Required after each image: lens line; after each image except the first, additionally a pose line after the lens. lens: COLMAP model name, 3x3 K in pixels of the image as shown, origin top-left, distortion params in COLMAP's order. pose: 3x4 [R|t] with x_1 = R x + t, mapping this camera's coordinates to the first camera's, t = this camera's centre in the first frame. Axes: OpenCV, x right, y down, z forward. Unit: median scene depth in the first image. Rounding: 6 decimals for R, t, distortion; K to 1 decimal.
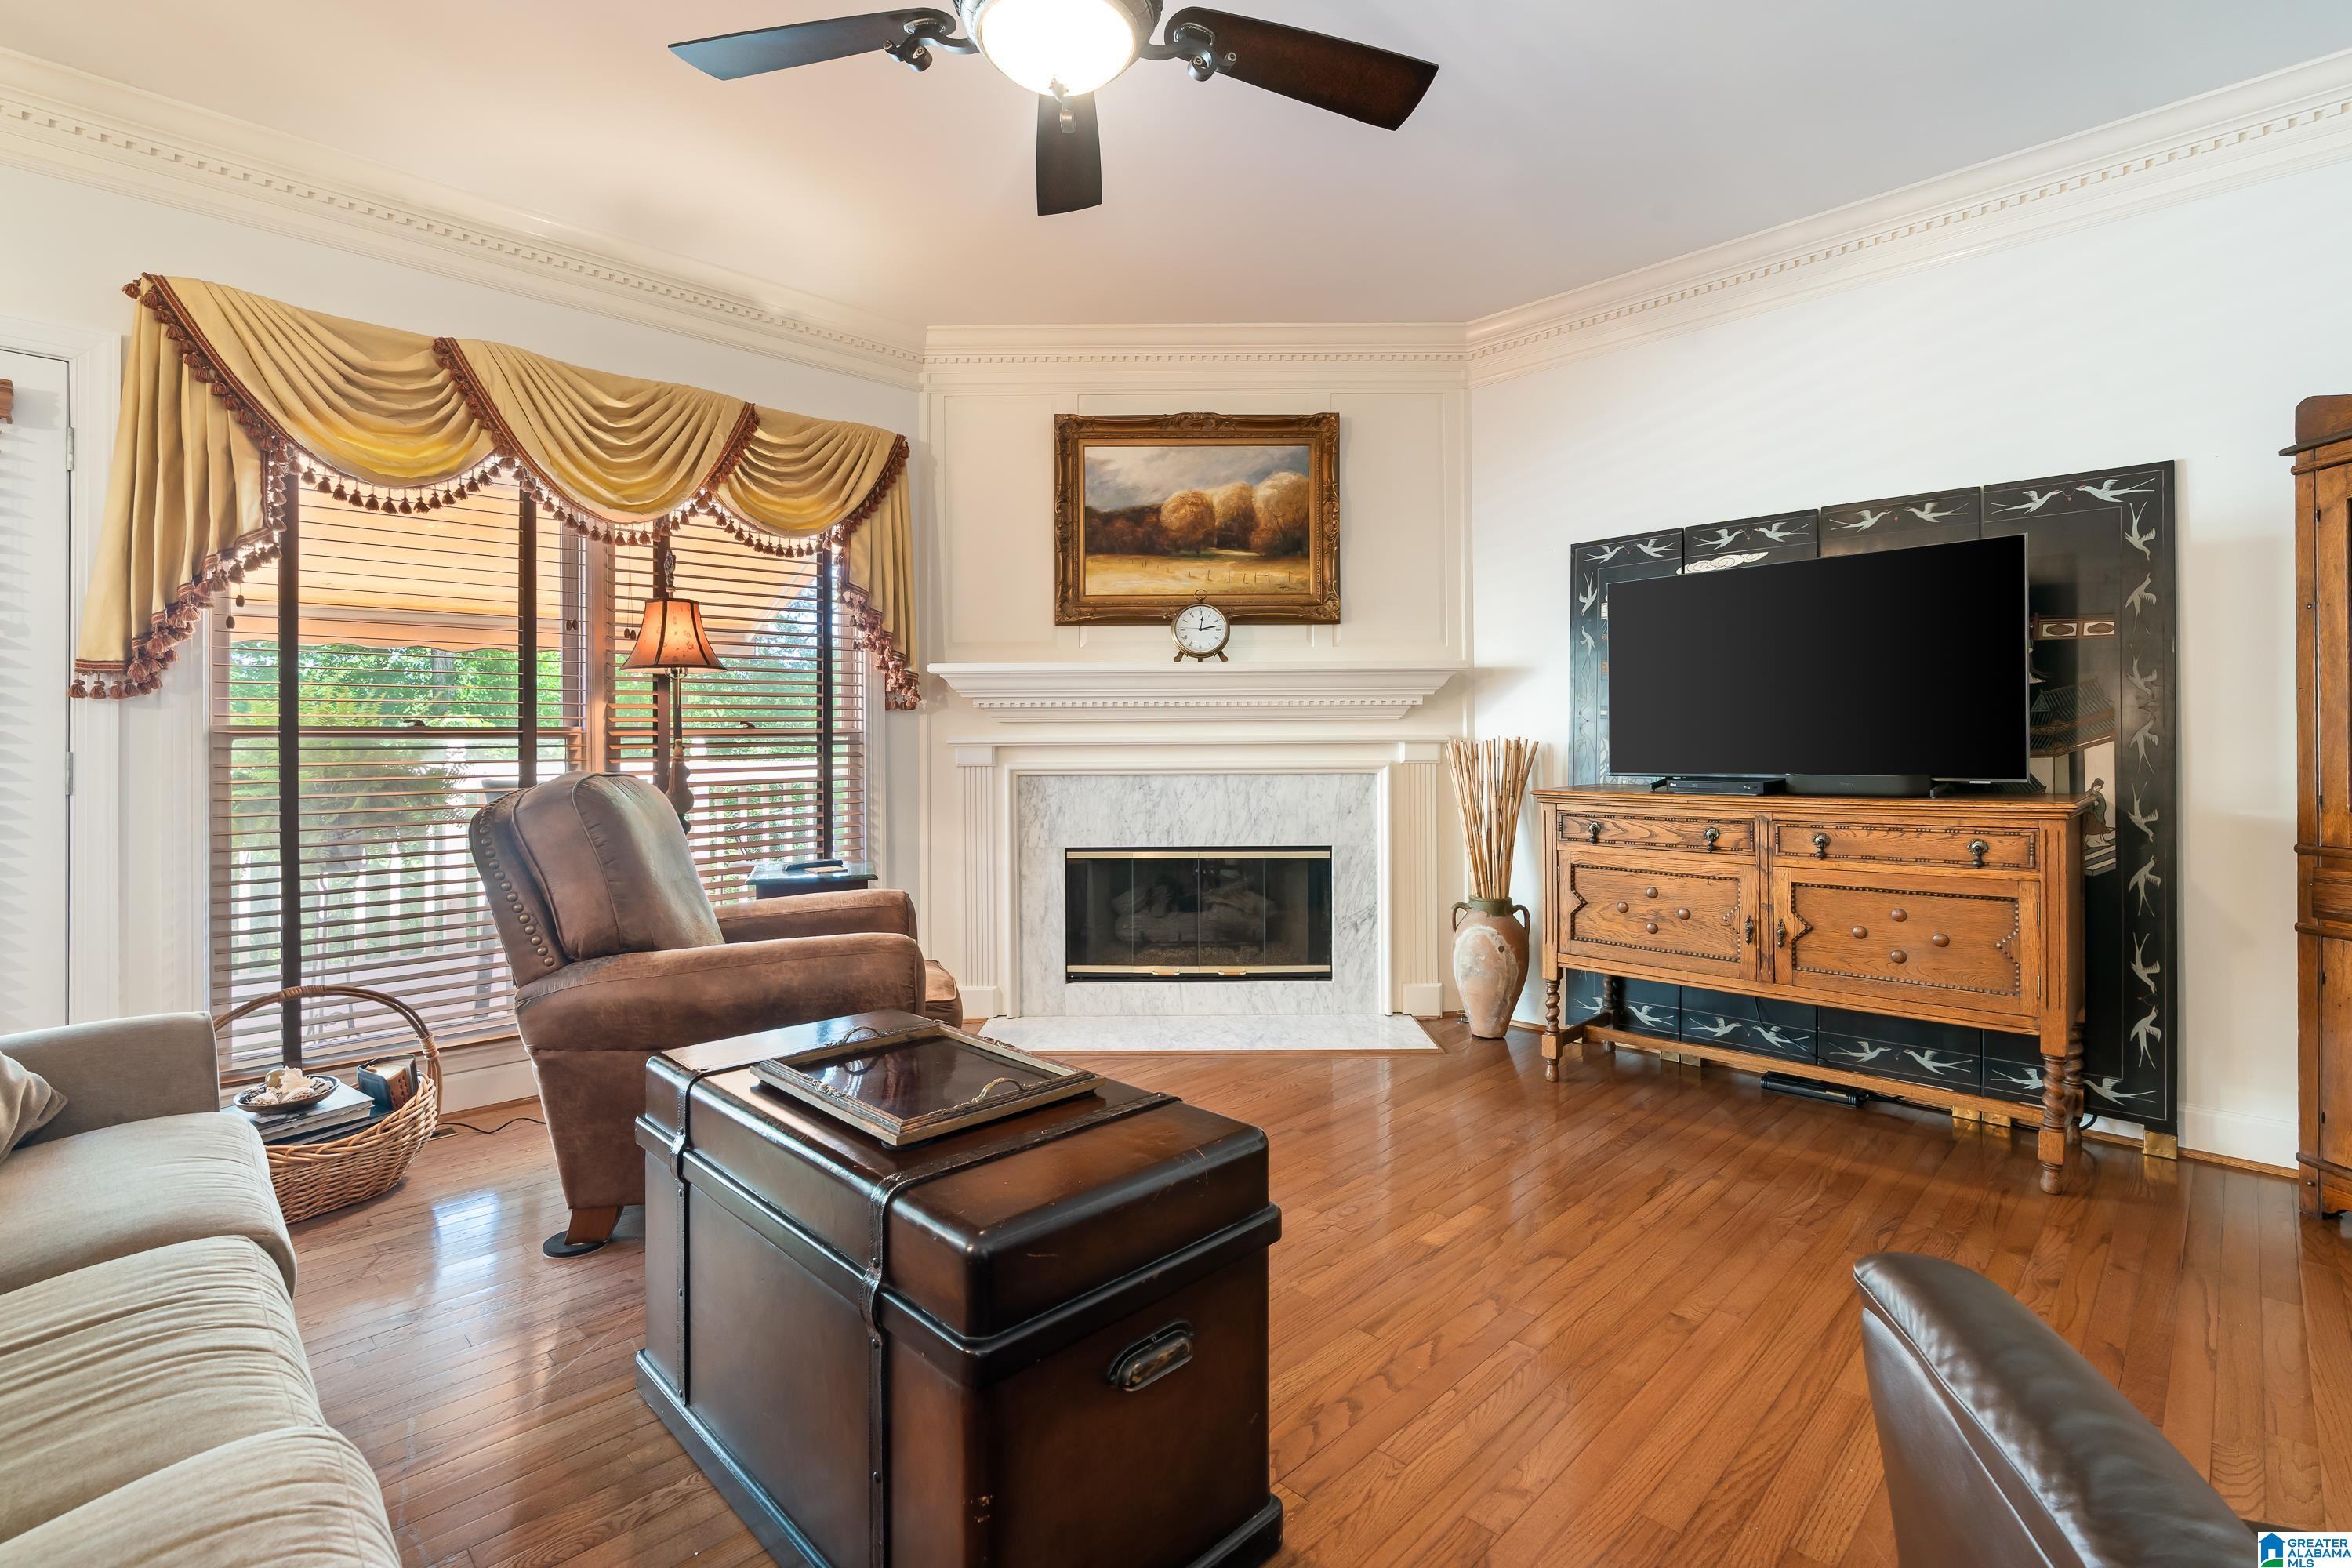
lens RADIAL K [[1088.7, 0, 1161.3], [0, 1088.7, 744.7], [0, 0, 1]] dist [-0.008721, 0.005703]
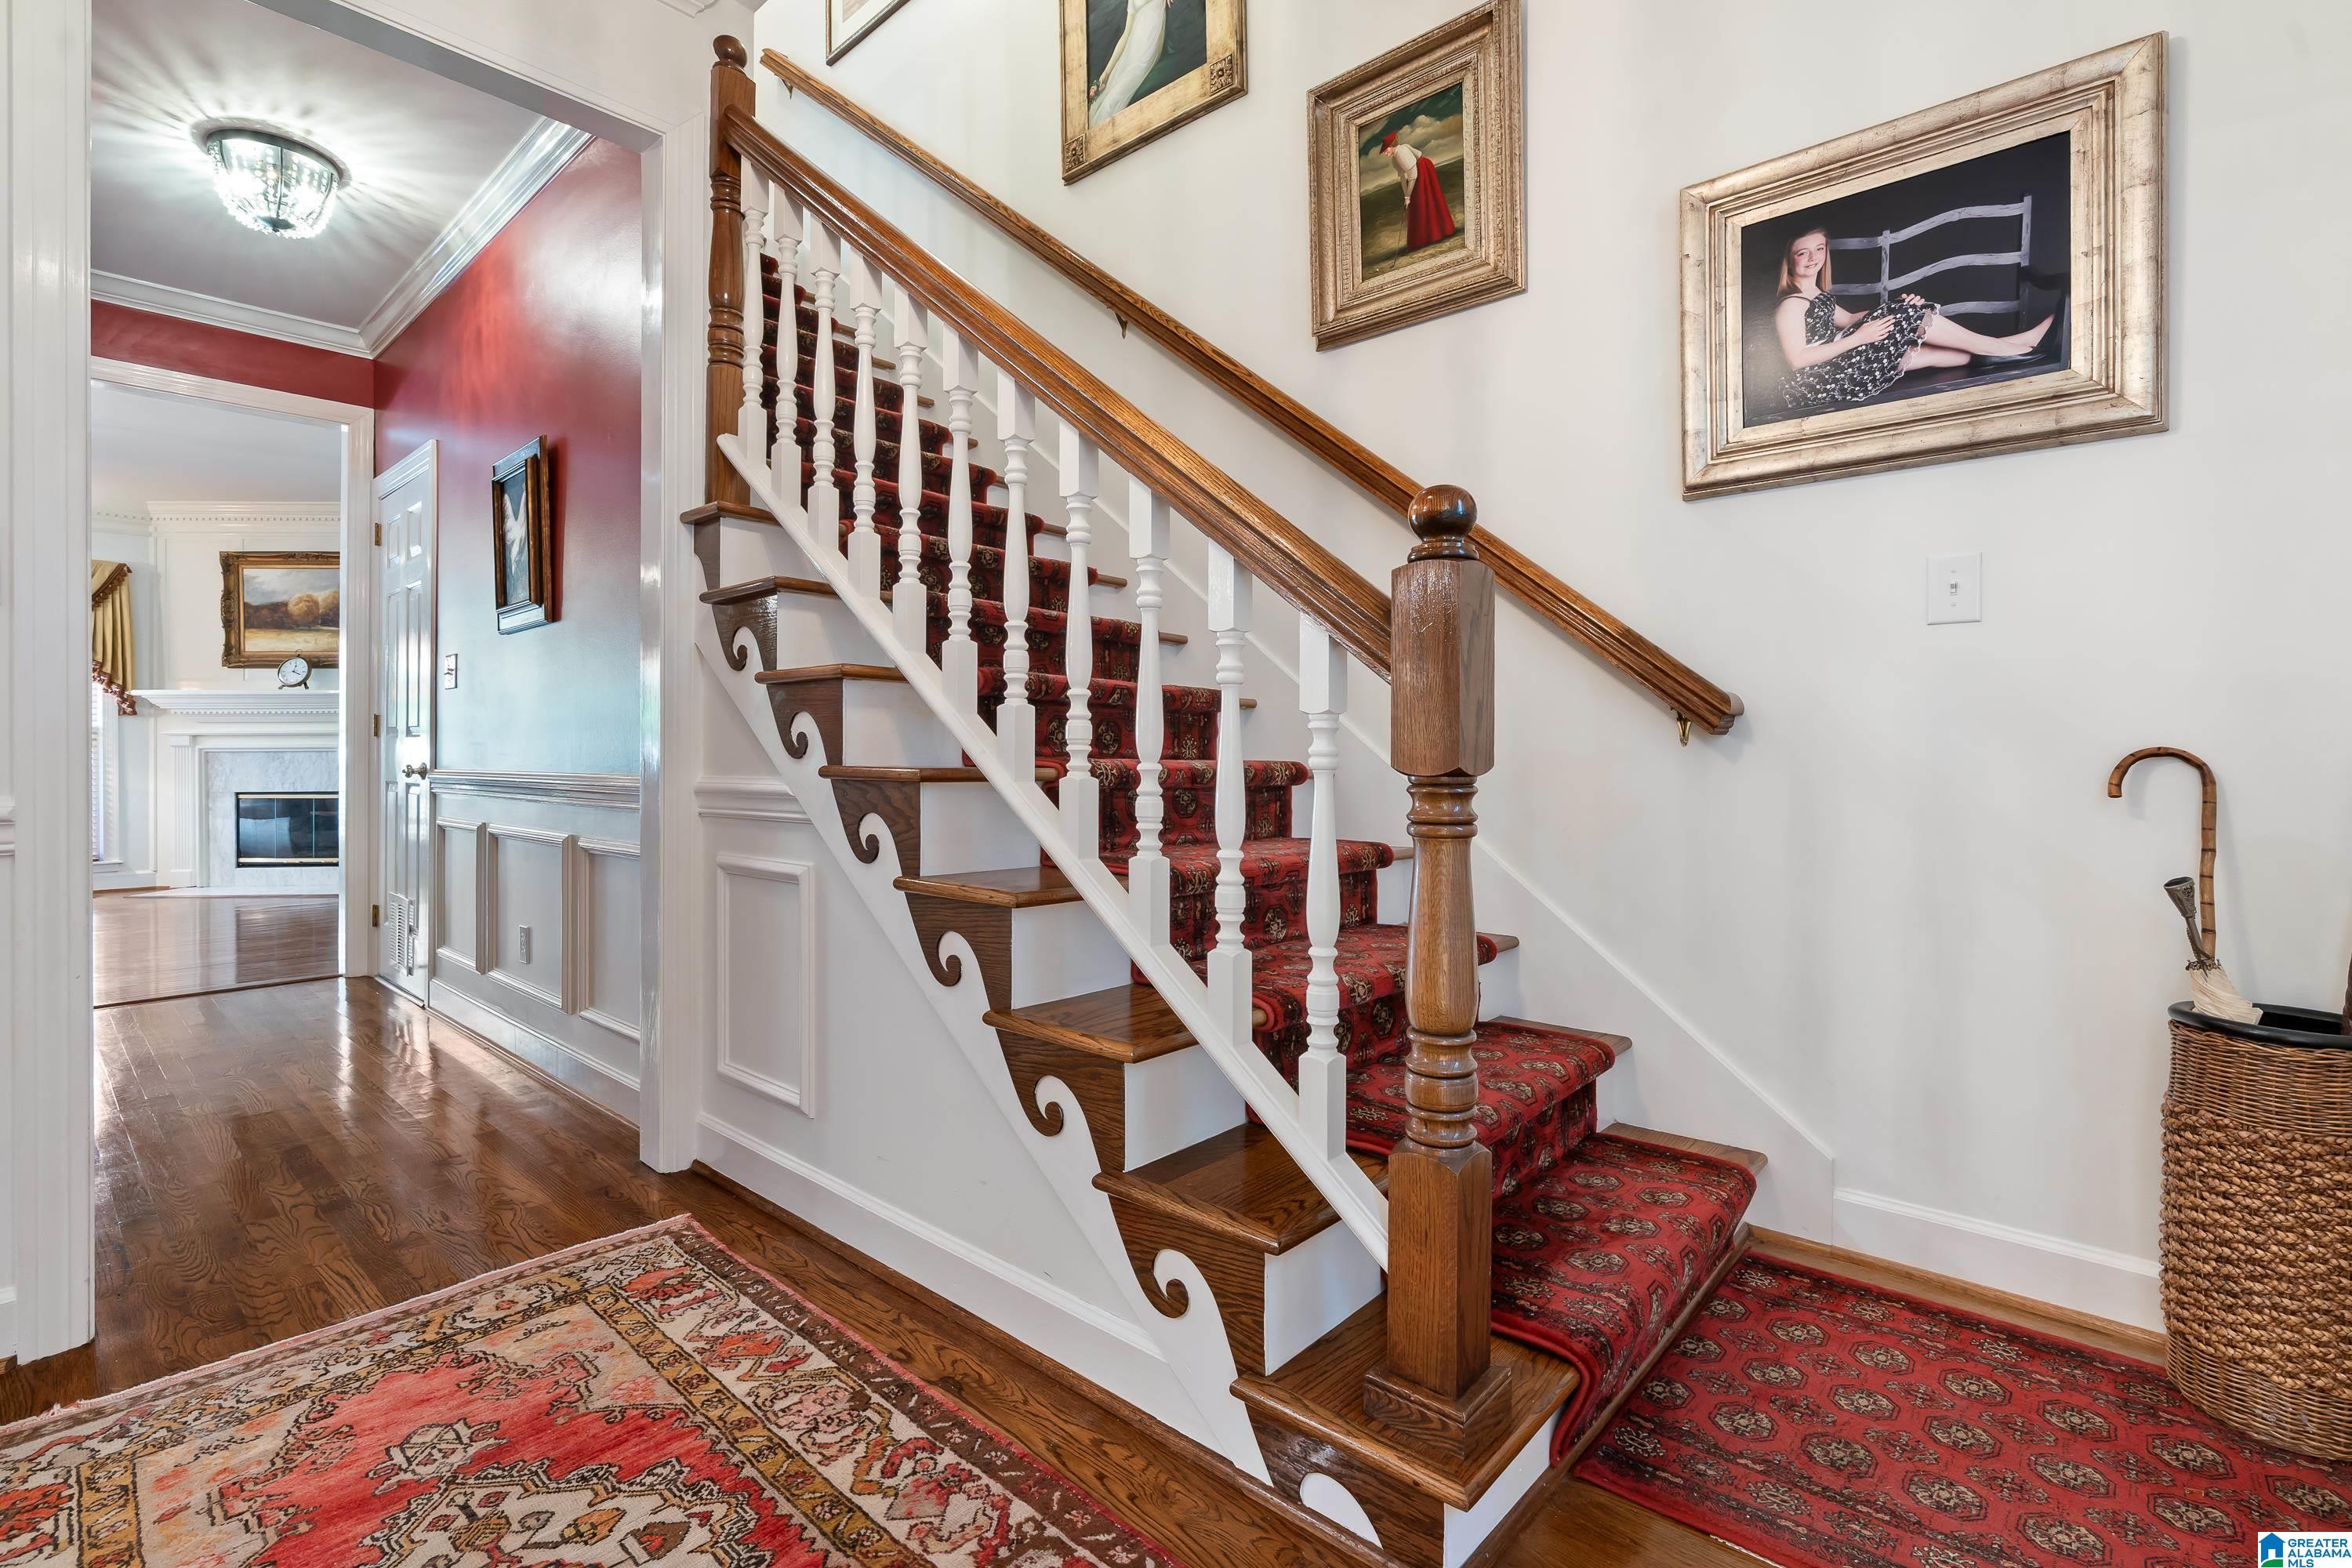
lens RADIAL K [[1088.7, 0, 1198.8], [0, 1088.7, 748.9], [0, 0, 1]] dist [-0.008721, 0.005703]
pose [[0.999121, 0.003312, 0.041787, 1.470436], [-0.003359, 0.999994, 0.001064, 0.016118], [-0.041783, -0.001203, 0.999126, -0.876414]]
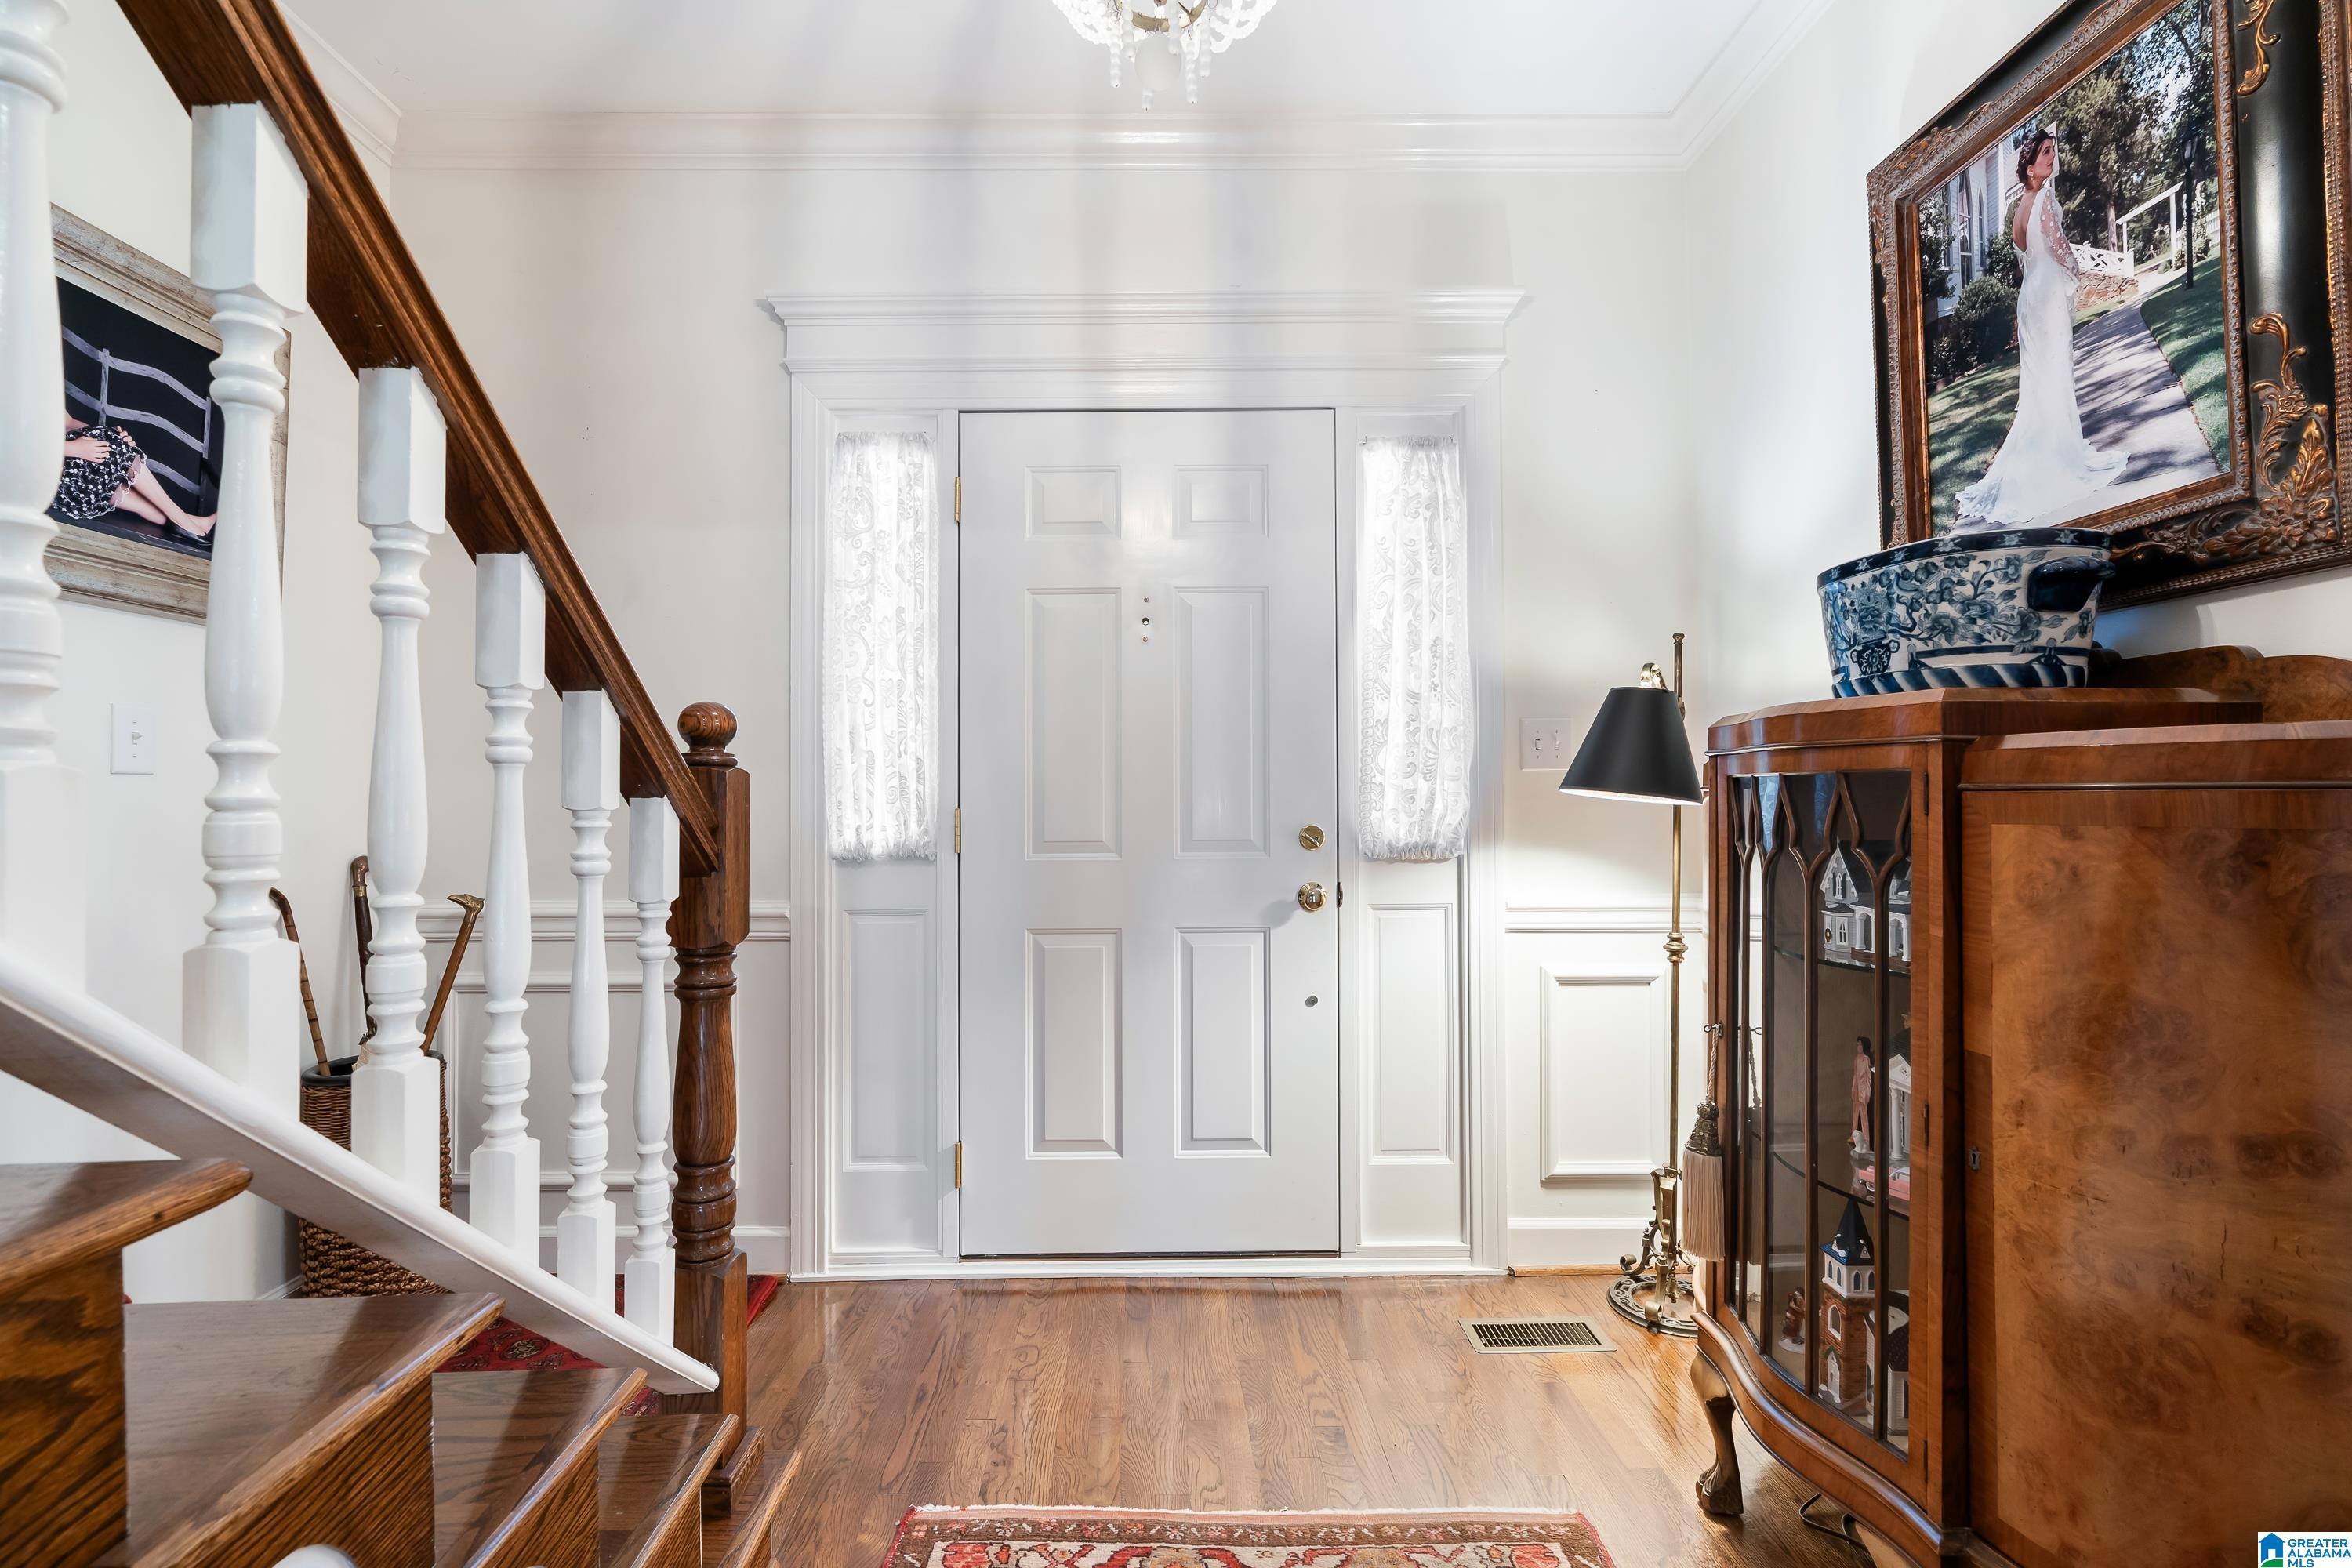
lens RADIAL K [[1088.7, 0, 1172.4], [0, 1088.7, 781.9], [0, 0, 1]] dist [-0.008721, 0.005703]
pose [[-0.720882, 0.004922, 0.693041, 1.279899], [-0.008358, 0.999840, -0.015794, -0.013985], [-0.693008, -0.017178, -0.720725, -0.573472]]
